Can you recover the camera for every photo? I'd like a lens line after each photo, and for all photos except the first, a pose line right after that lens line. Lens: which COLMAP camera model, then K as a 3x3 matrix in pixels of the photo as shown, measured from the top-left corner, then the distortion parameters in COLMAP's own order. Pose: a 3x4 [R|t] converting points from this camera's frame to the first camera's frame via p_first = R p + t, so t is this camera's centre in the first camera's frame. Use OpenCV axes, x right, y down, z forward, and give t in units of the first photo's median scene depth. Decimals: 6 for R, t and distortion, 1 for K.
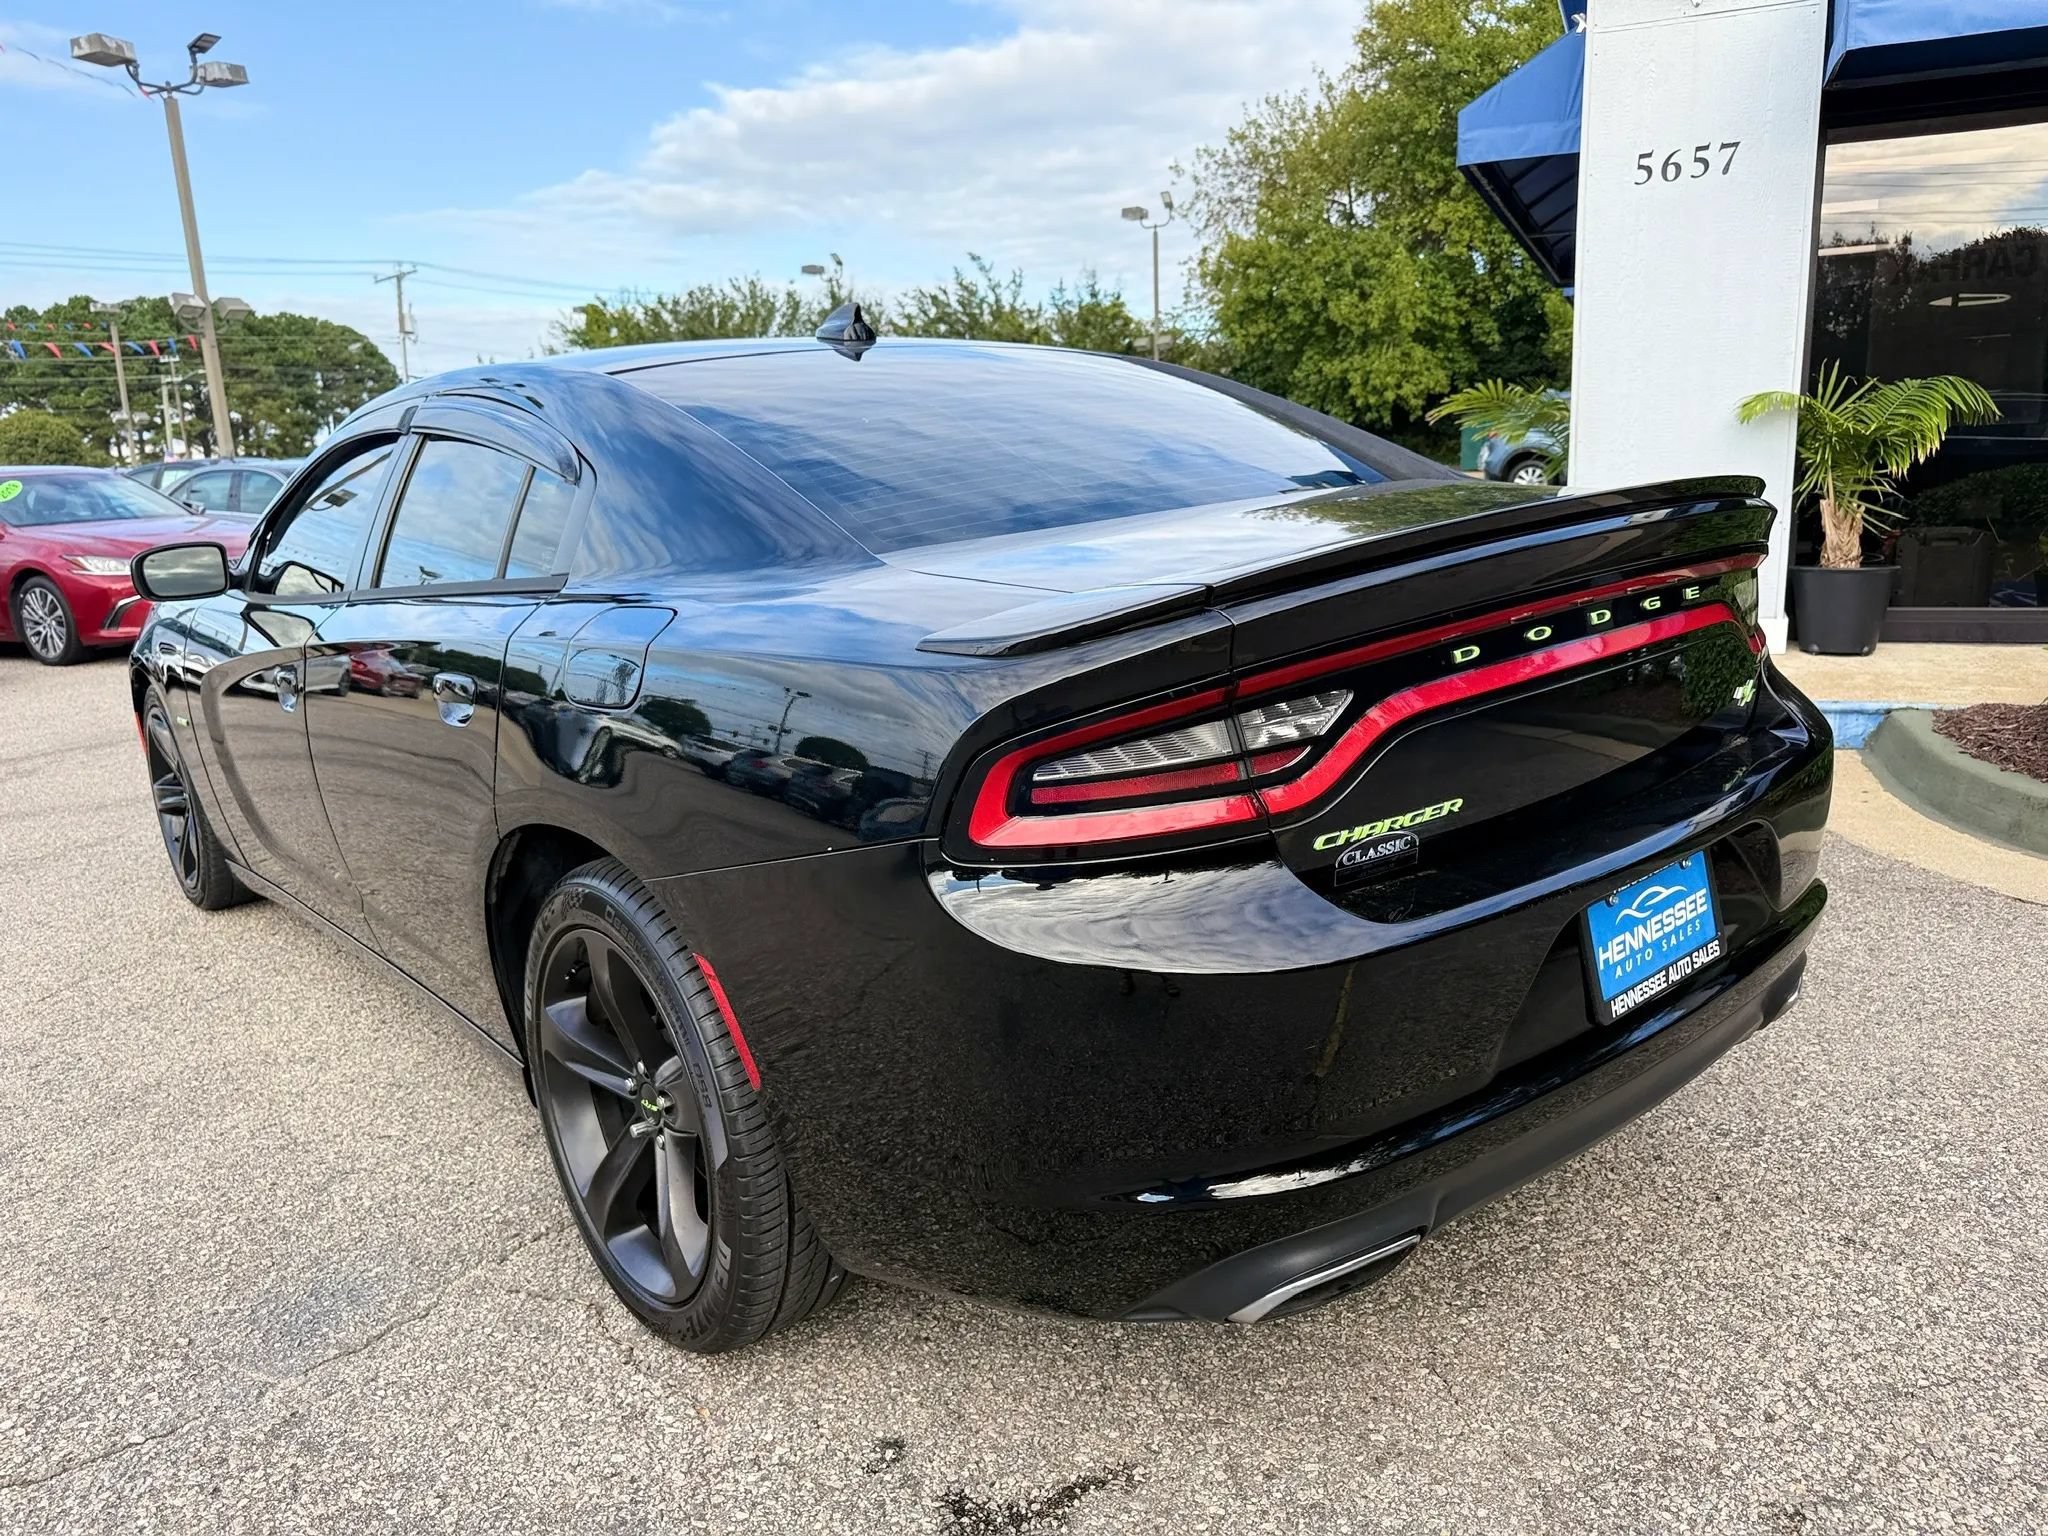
lens RADIAL K [[1440.9, 0, 1053.5], [0, 1440.9, 773.4], [0, 0, 1]] dist [0.073755, -0.078880]
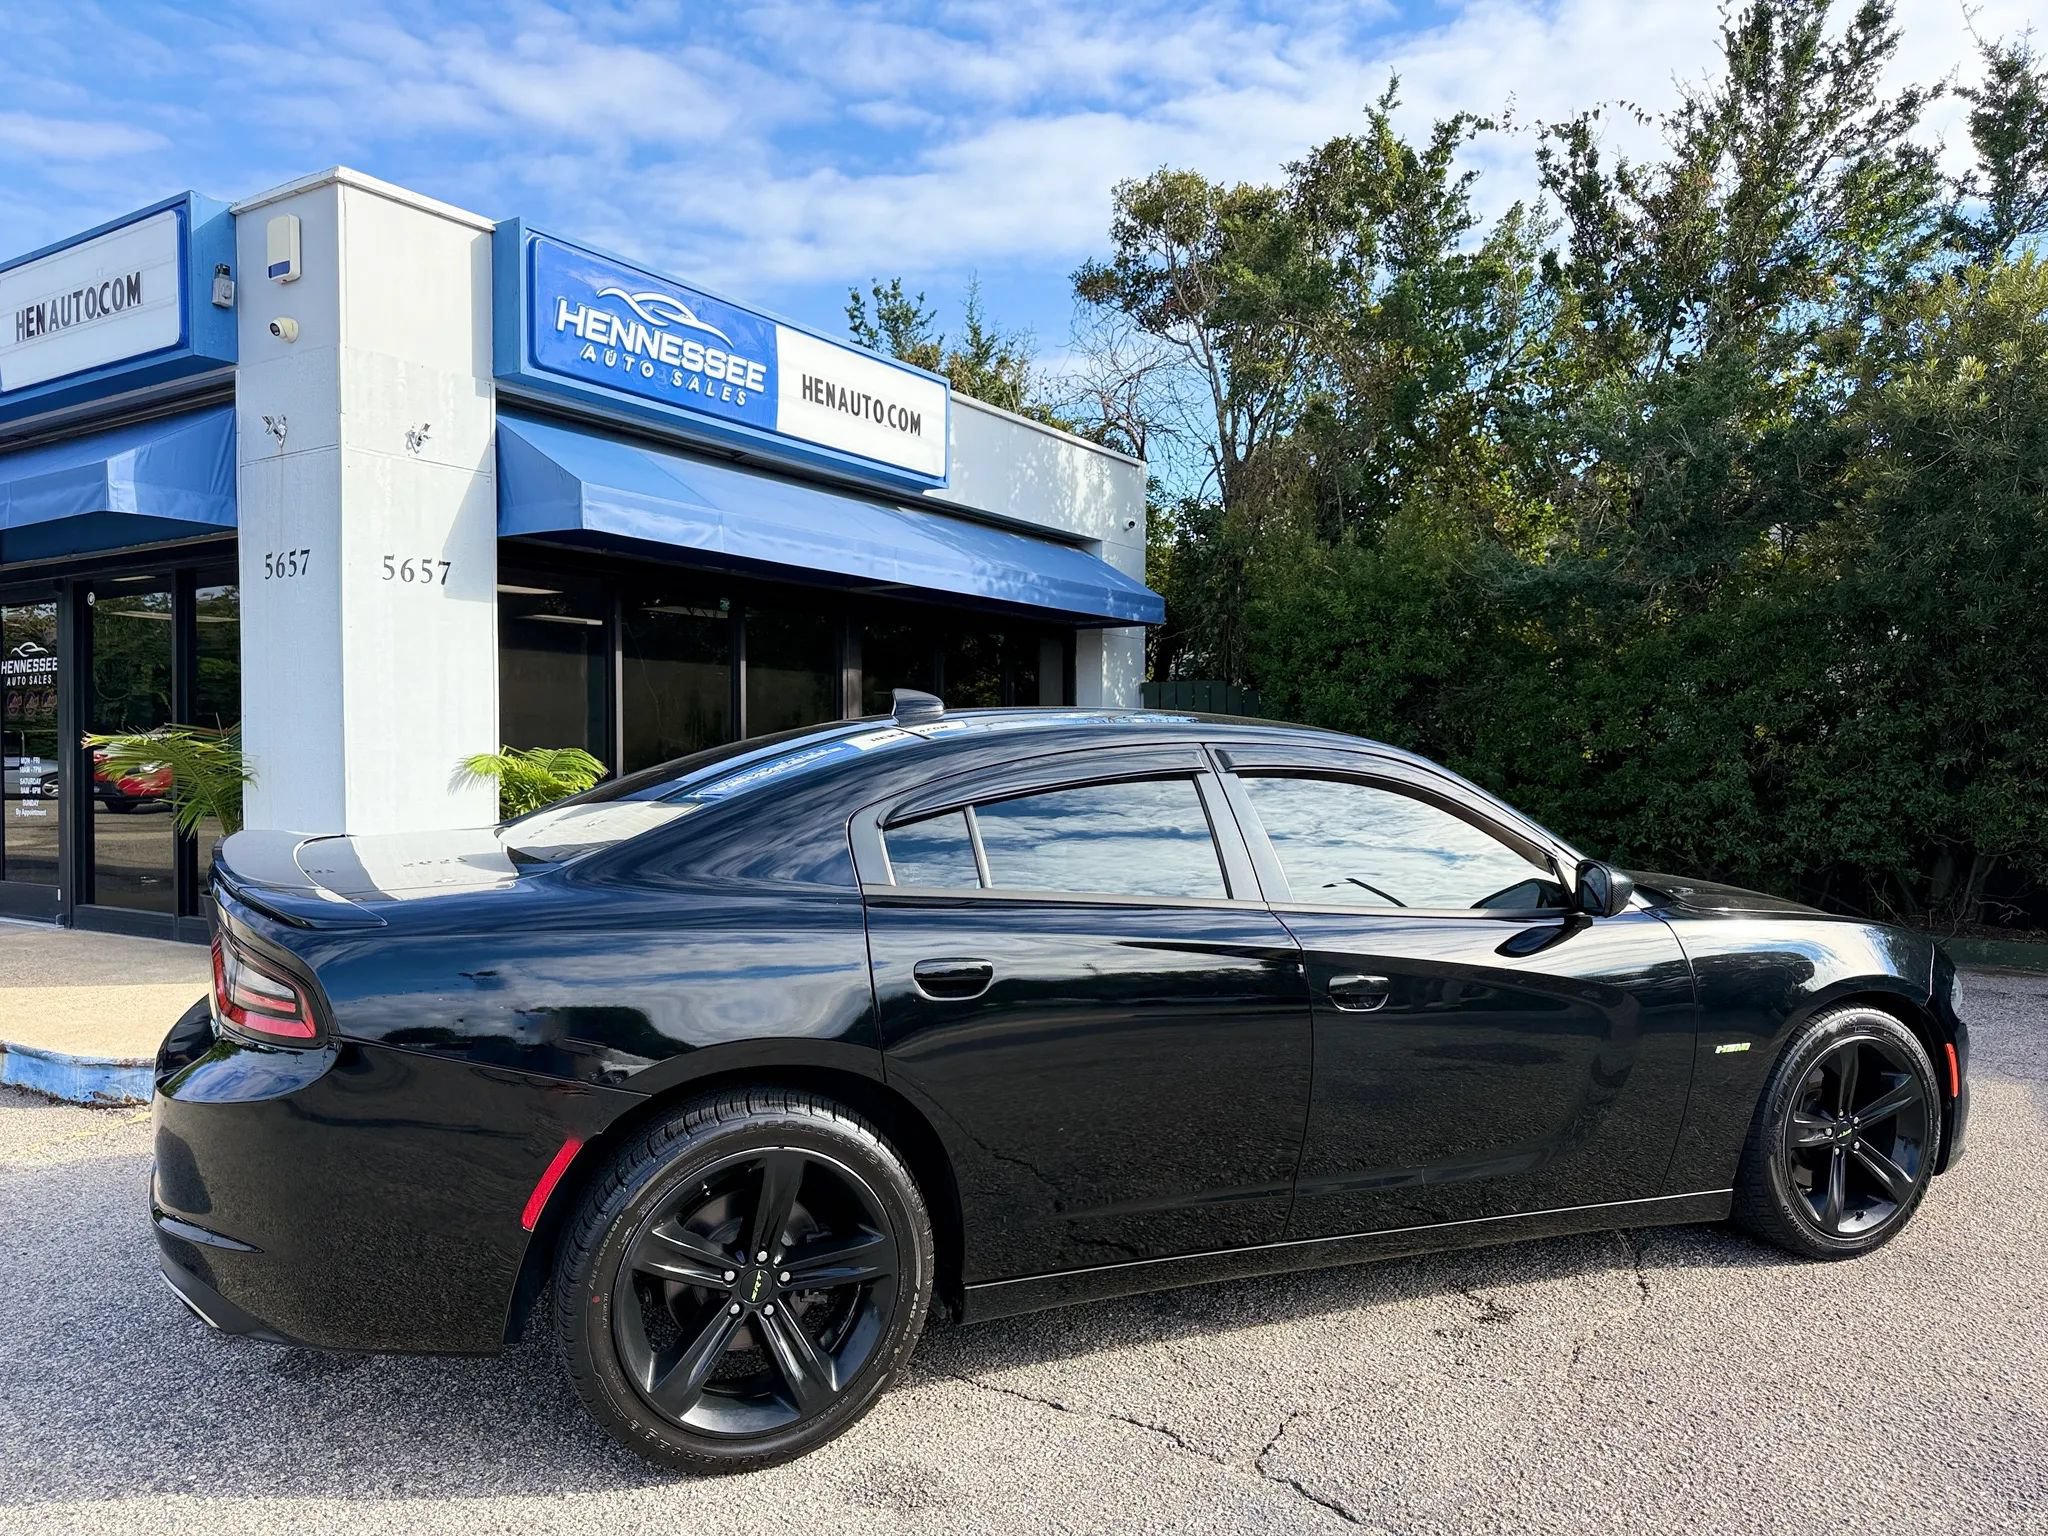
lens RADIAL K [[1432.1, 0, 1025.1], [0, 1432.1, 775.4], [0, 0, 1]] dist [0.114225, -0.175907]
pose [[0.168750, 0.023425, 0.985380, -0.083196], [0.205280, 0.976961, -0.058380, -0.009645], [-0.964045, 0.212130, 0.160054, 0.044543]]
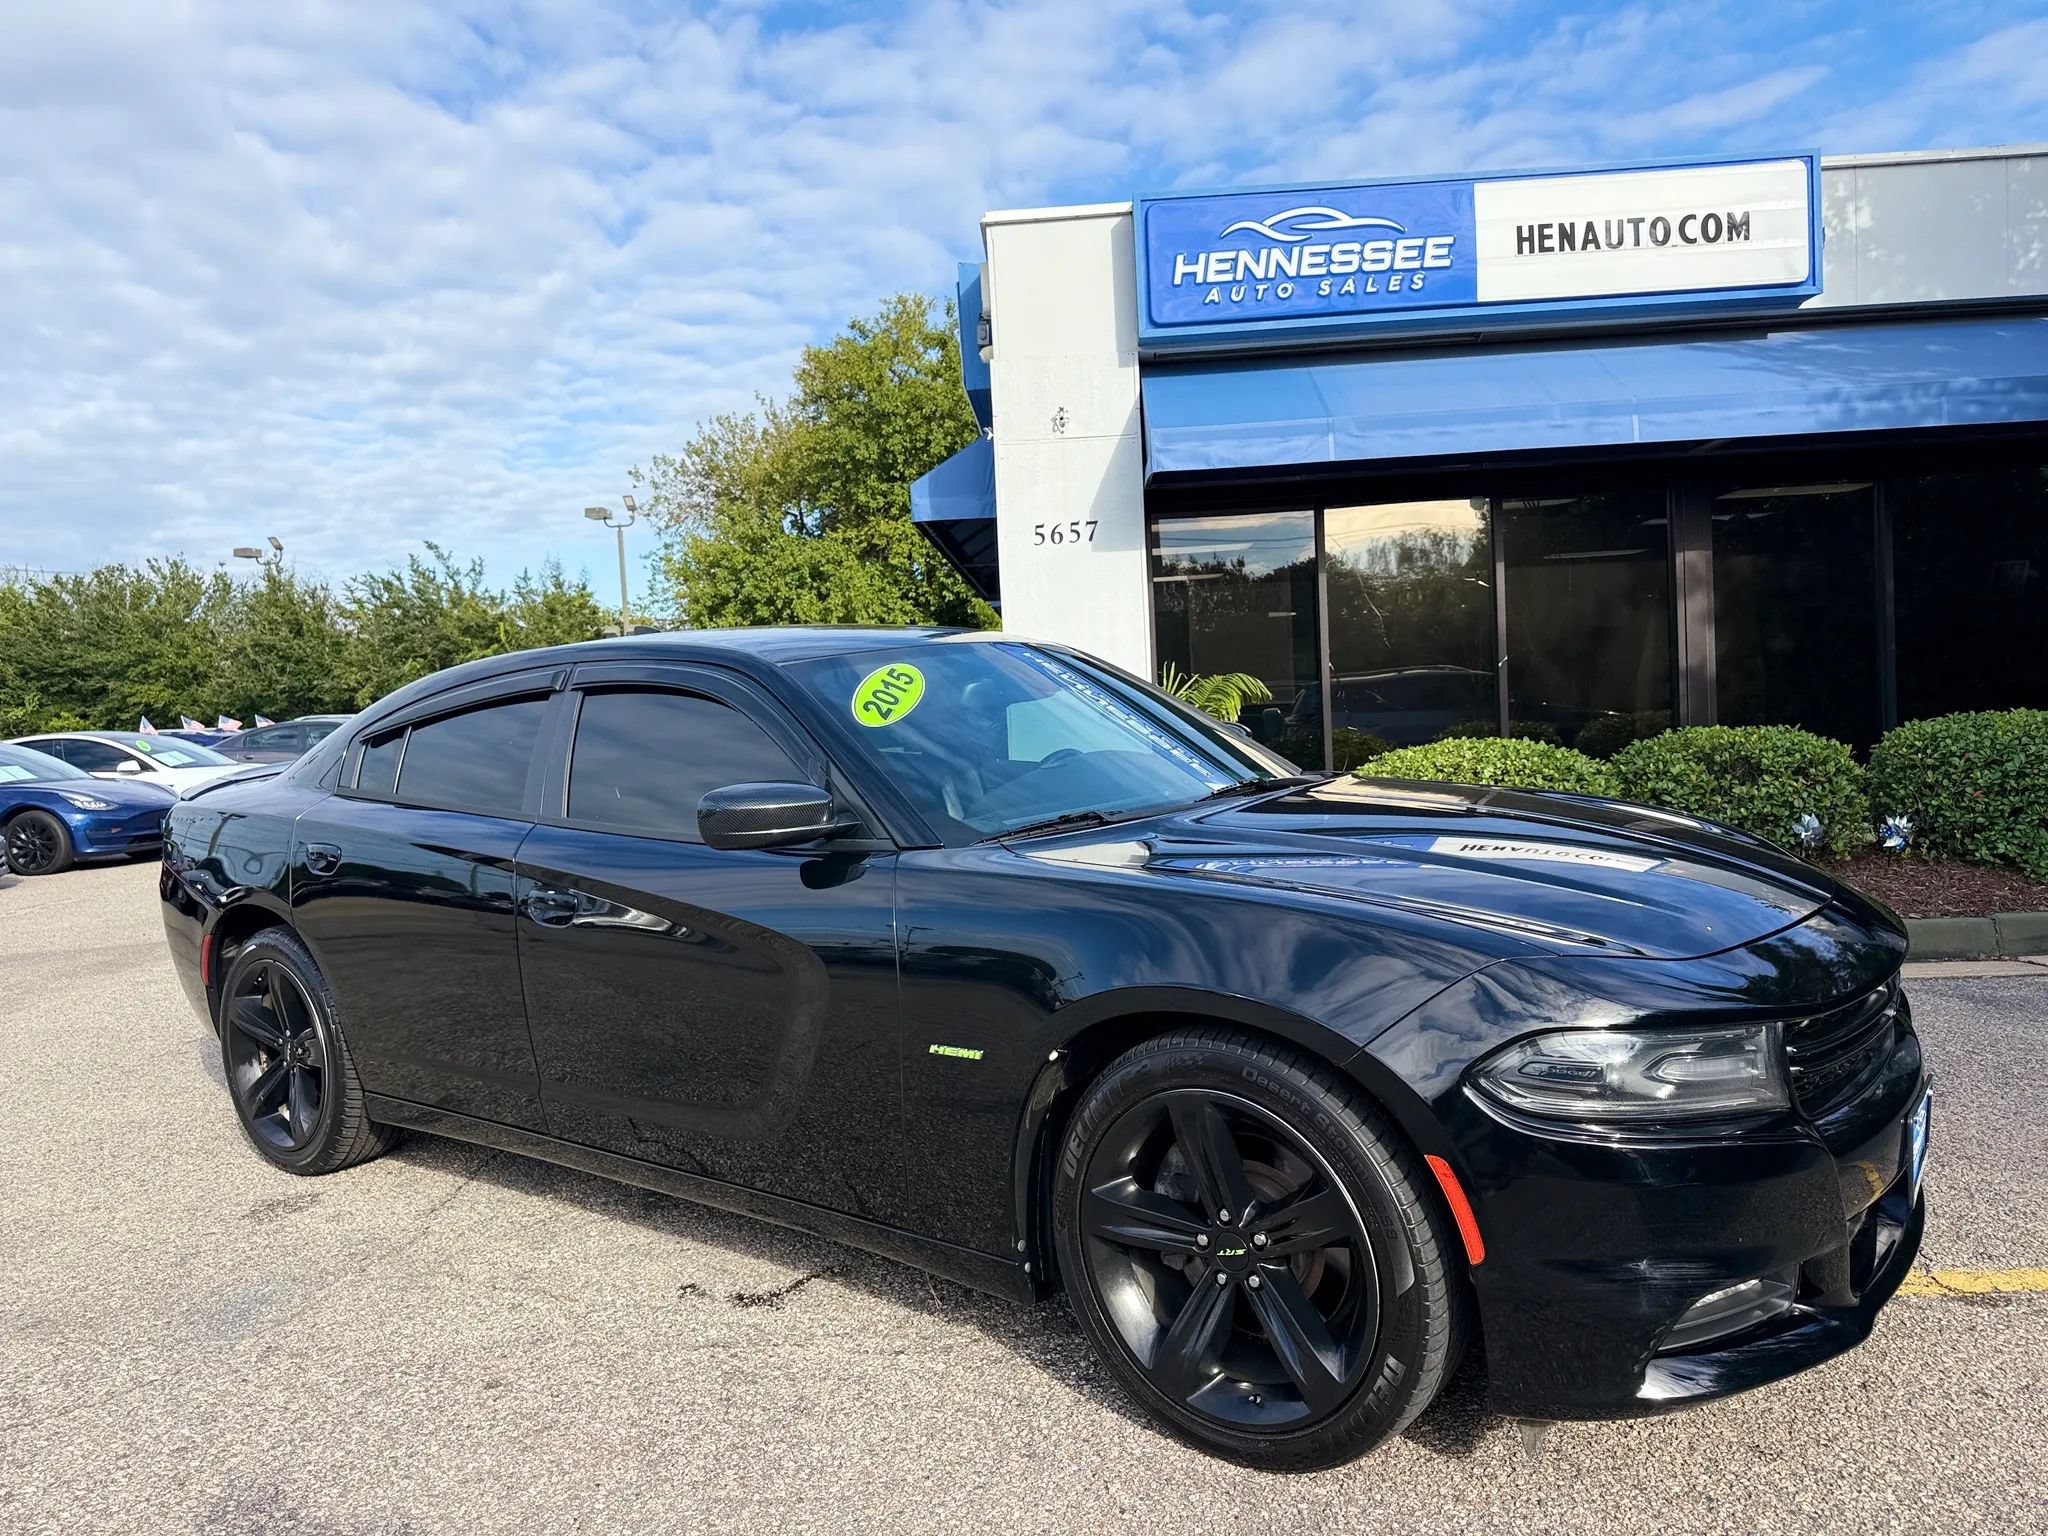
lens RADIAL K [[1441.0, 0, 1031.9], [0, 1441.0, 778.9], [0, 0, 1]] dist [0.052566, -0.070550]
pose [[0.939149, -0.020540, 0.342896, -0.011767], [0.083906, 0.981691, -0.171002, 0.008128], [-0.333105, 0.189368, 0.923678, -0.032747]]
